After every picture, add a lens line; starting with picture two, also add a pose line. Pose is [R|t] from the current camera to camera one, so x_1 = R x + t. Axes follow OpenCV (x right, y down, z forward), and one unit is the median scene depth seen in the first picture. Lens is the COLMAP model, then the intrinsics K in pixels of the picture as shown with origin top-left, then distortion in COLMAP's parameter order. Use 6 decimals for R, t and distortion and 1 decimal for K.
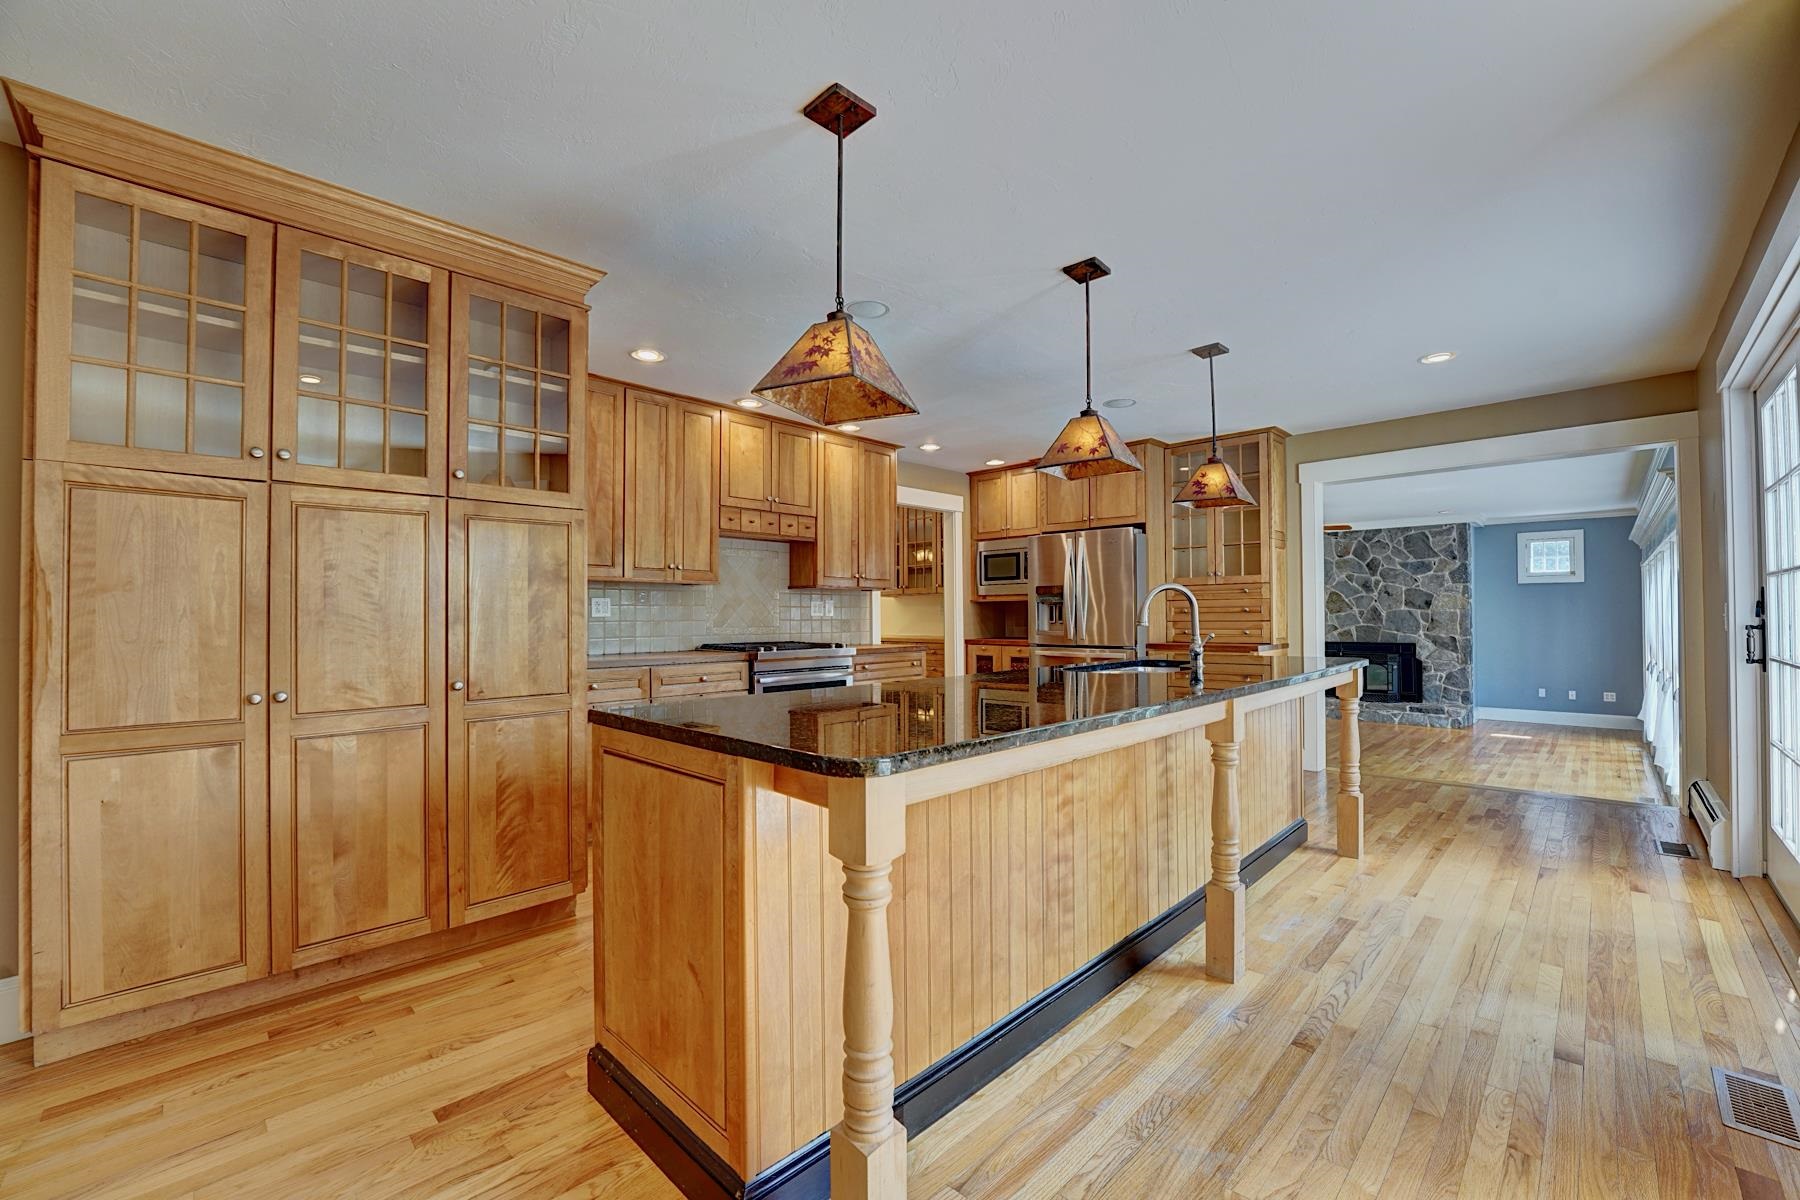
lens RADIAL K [[730.4, 0, 906.5], [0, 730.4, 604.7], [0, 0, 1]] dist [-0.009668, 0.000270]
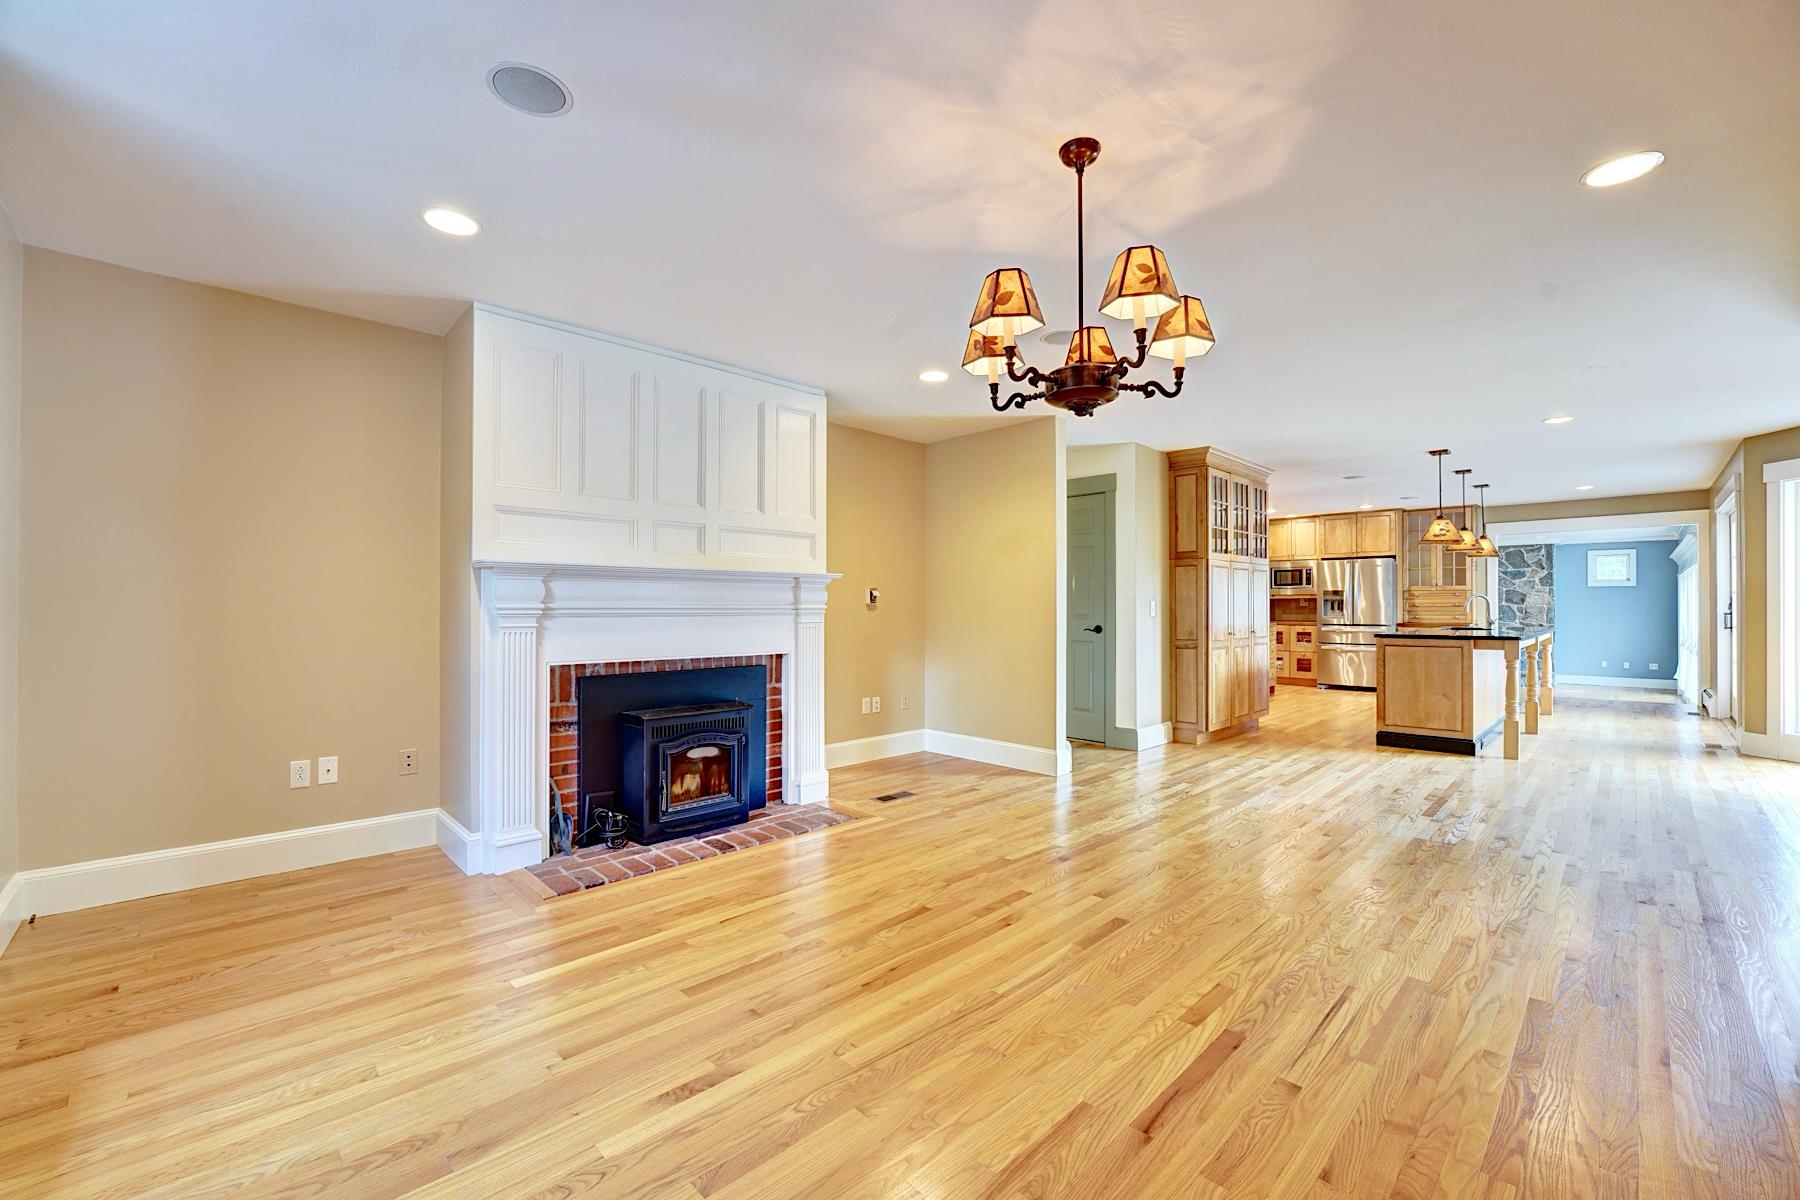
lens RADIAL K [[730.4, 0, 904.2], [0, 730.4, 602.3], [0, 0, 1]] dist [-0.009668, 0.000270]
pose [[0.999718, 0.006867, -0.022745, -0.453933], [-0.006636, 0.999926, 0.010214, -0.004193], [0.022814, -0.010060, 0.999689, -0.437984]]
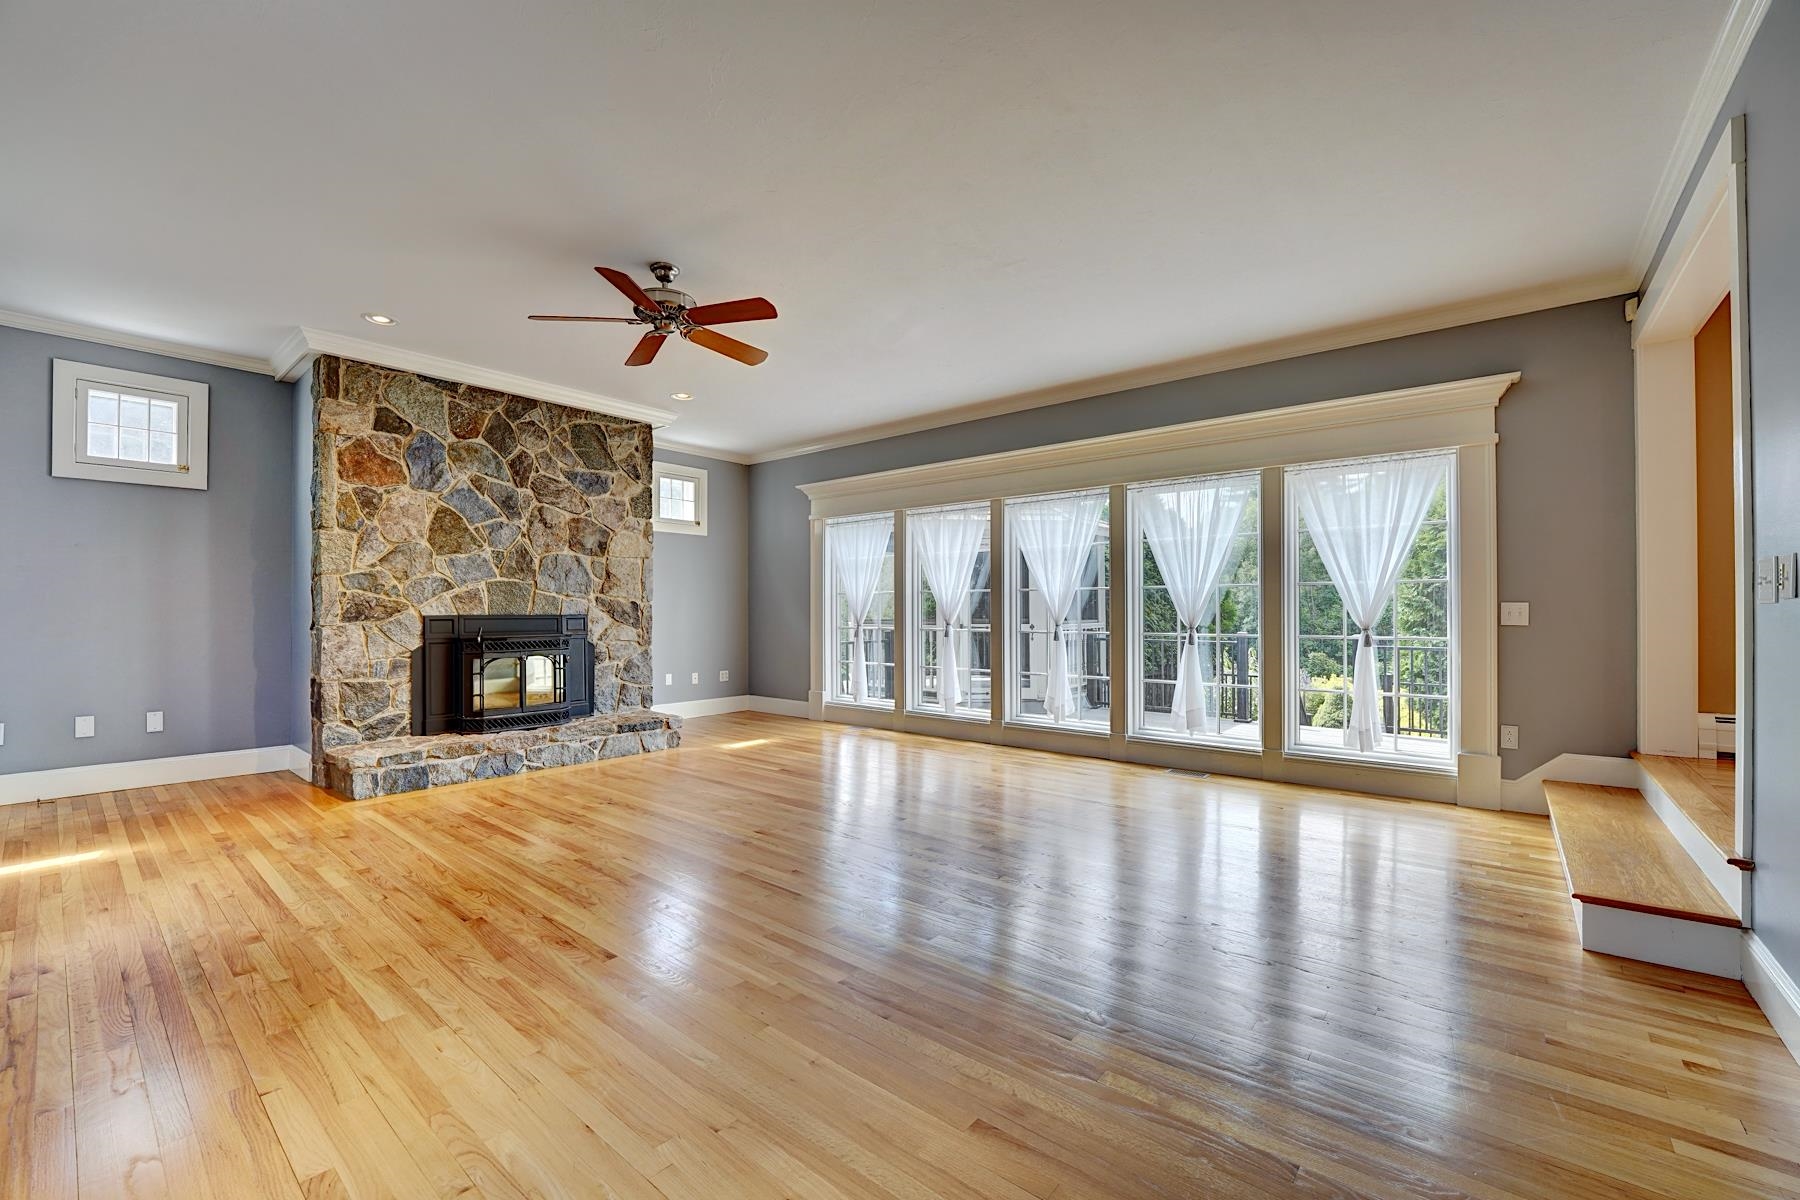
lens RADIAL K [[730.4, 0, 897.3], [0, 730.4, 606.9], [0, 0, 1]] dist [-0.009668, 0.000270]
pose [[-0.064456, 0.009939, 0.997871, 0.111994], [-0.015187, 0.999825, -0.010939, 0.050527], [-0.997805, -0.015860, -0.064294, 0.804689]]
